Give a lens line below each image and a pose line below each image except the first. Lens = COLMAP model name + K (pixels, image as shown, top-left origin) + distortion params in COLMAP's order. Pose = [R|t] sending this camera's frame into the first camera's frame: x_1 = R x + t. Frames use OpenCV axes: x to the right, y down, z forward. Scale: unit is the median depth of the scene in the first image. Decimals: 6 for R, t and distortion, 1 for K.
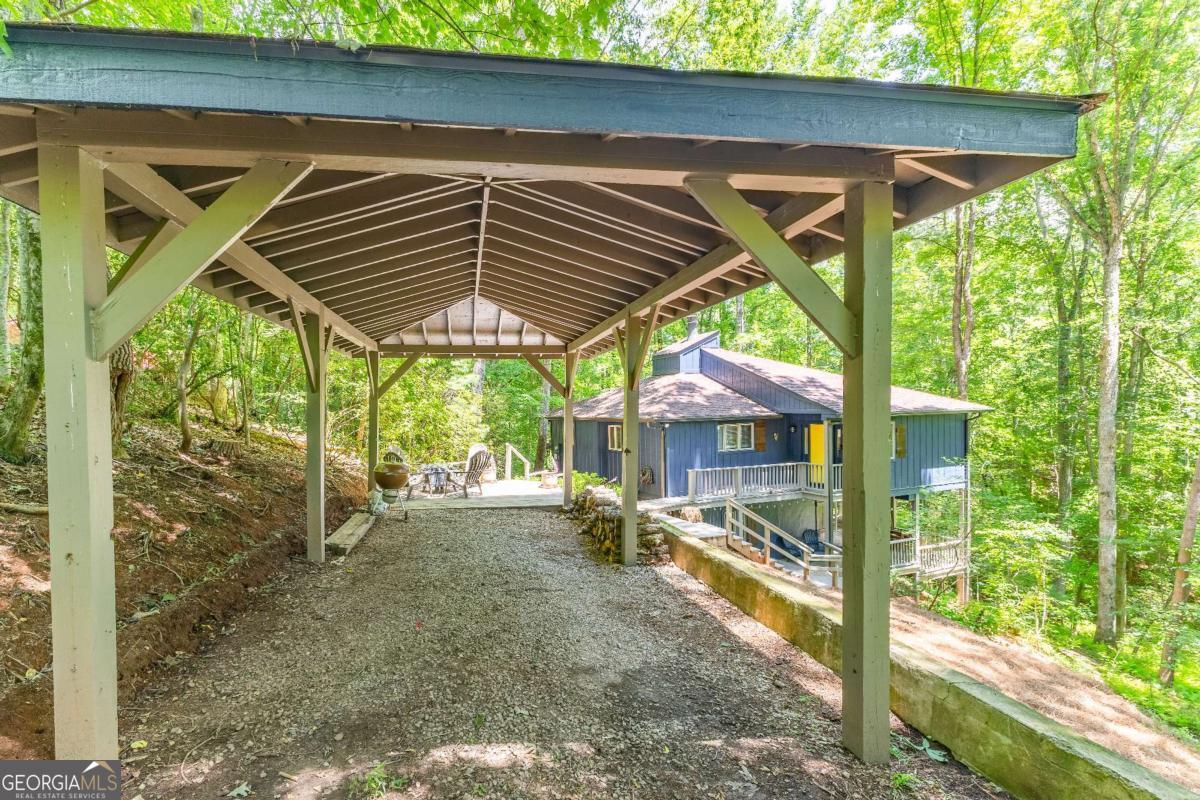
lens RADIAL K [[517.7, 0, 602.0], [0, 517.7, 407.0], [0, 0, 1]] dist [-0.000394, -0.000120]
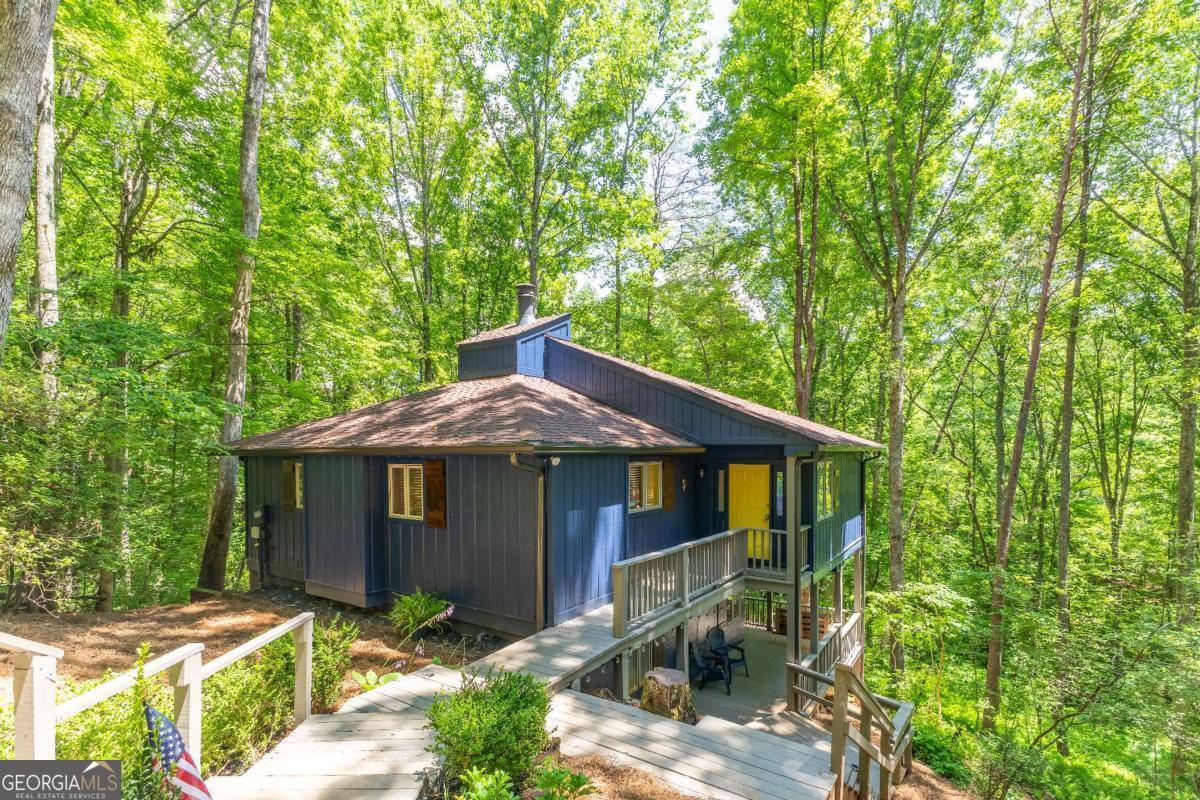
lens RADIAL K [[570.0, 0, 598.1], [0, 570.0, 465.1], [0, 0, 1]] dist [0.002171, 0.000110]
pose [[0.896014, 0.004652, 0.444002, -0.053523], [-0.010639, 0.999883, 0.010994, 0.031286], [-0.443899, -0.014575, 0.895958, 0.511586]]
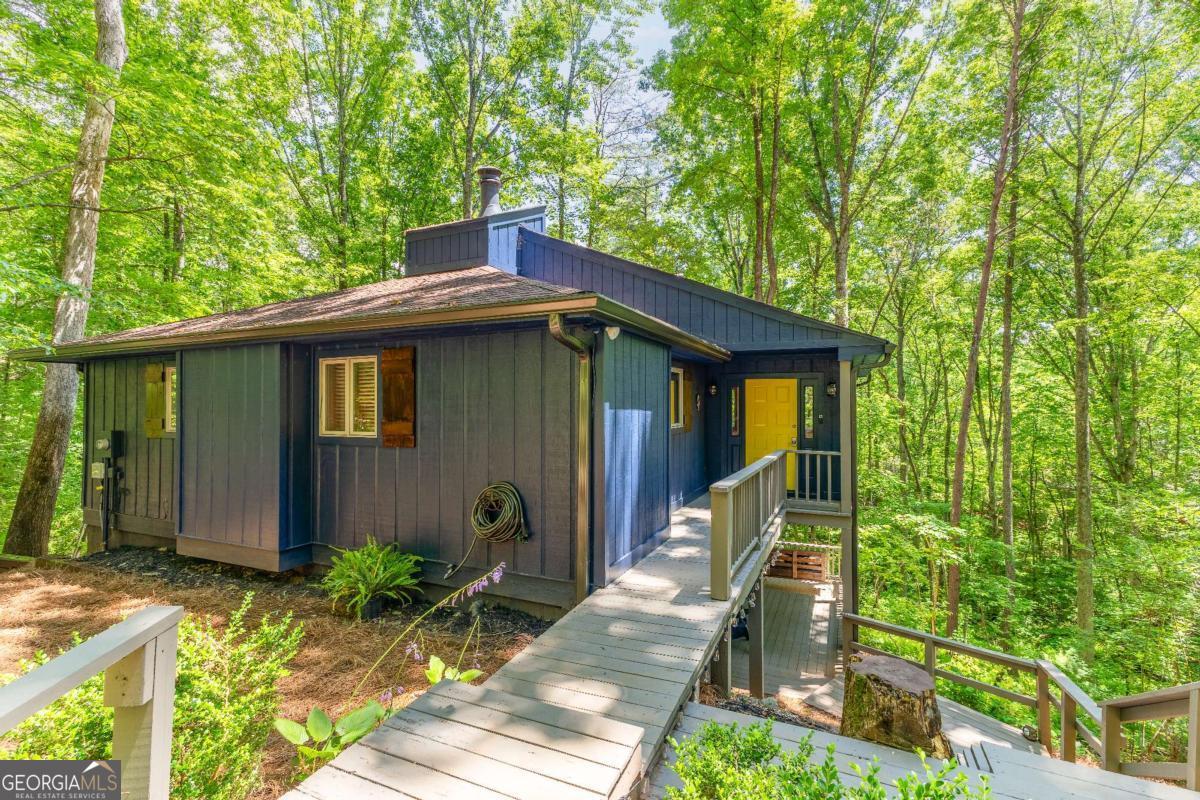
lens RADIAL K [[517.7, 0, 602.0], [0, 517.7, 407.0], [0, 0, 1]] dist [-0.000394, -0.000120]
pose [[0.788214, 0.026738, 0.614820, -0.052716], [-0.015624, 0.999603, -0.023441, 0.078268], [-0.615202, 0.008871, 0.788319, 0.721917]]
